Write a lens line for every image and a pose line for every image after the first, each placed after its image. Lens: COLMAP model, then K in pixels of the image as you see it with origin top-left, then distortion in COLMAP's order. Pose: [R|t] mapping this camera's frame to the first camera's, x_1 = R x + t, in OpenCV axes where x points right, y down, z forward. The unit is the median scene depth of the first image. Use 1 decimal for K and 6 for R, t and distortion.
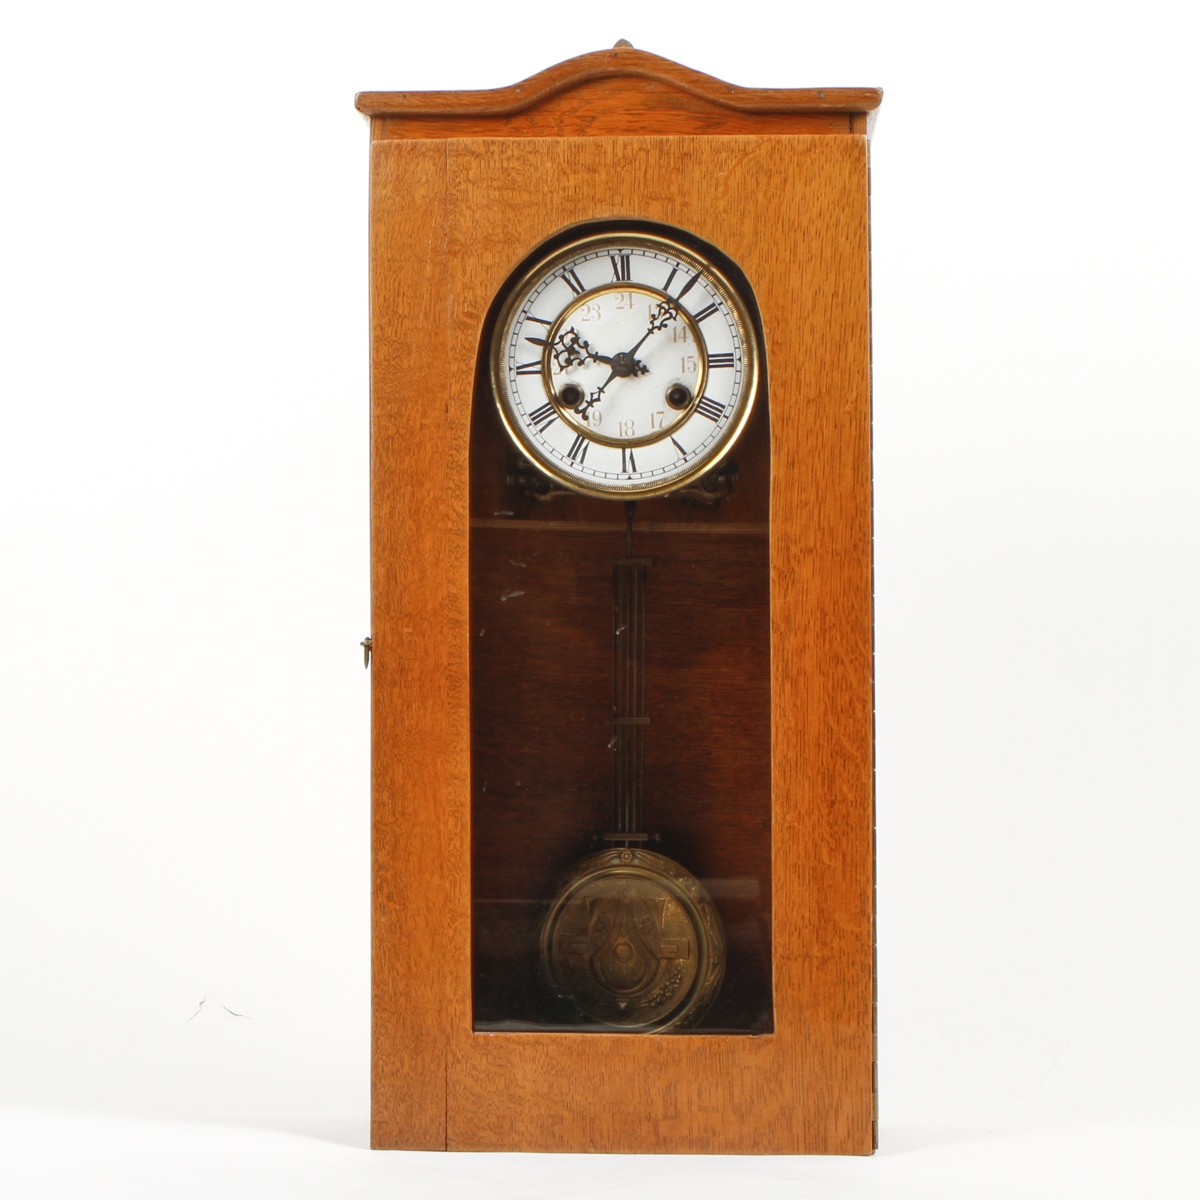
lens RADIAL K [[2644.2, 0, 599.9], [0, 2644.2, 598.7], [0, 0, 1]] dist [-0.206063, 0.000000]
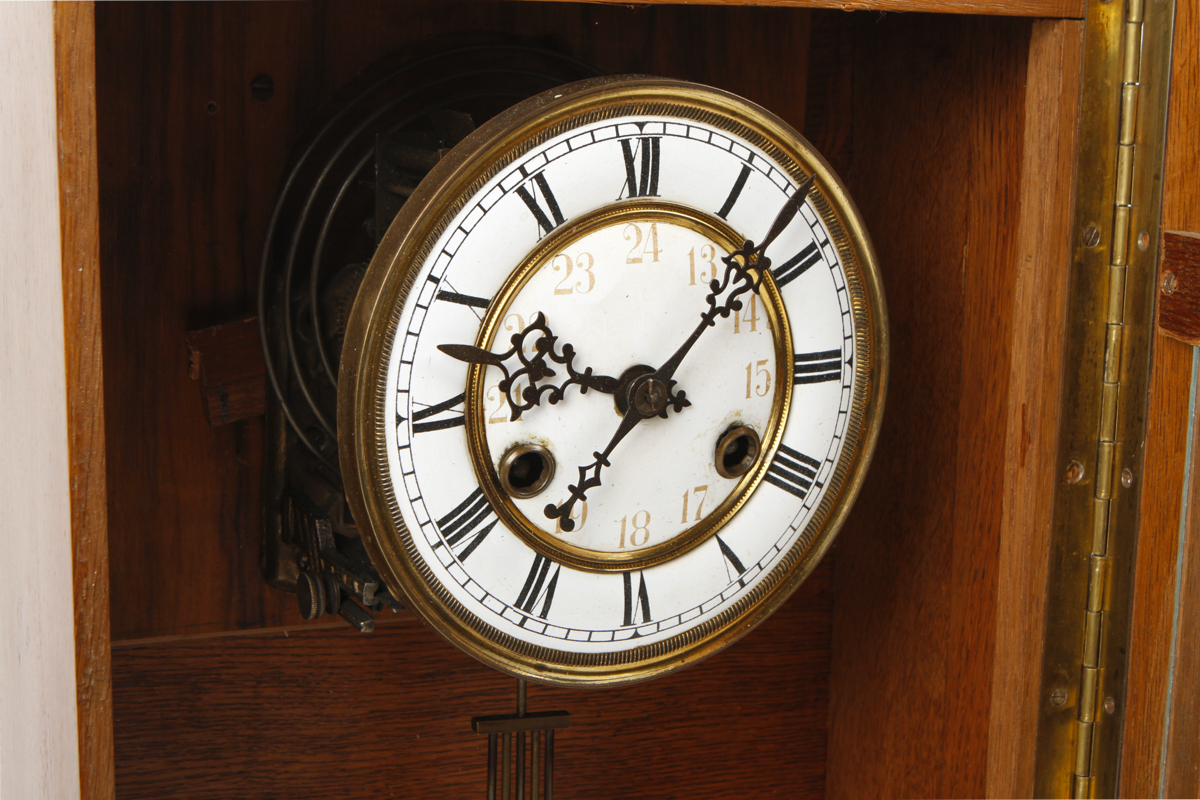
lens RADIAL K [[1985.9, 0, 600.0], [0, 1985.9, 405.4], [0, 0, 1]] dist [0.013439, 0.000000]
pose [[0.872054, -0.069224, 0.484489, -0.155985], [-0.044453, 0.974650, 0.219272, -0.158186], [-0.487386, -0.212755, 0.846871, 0.723868]]
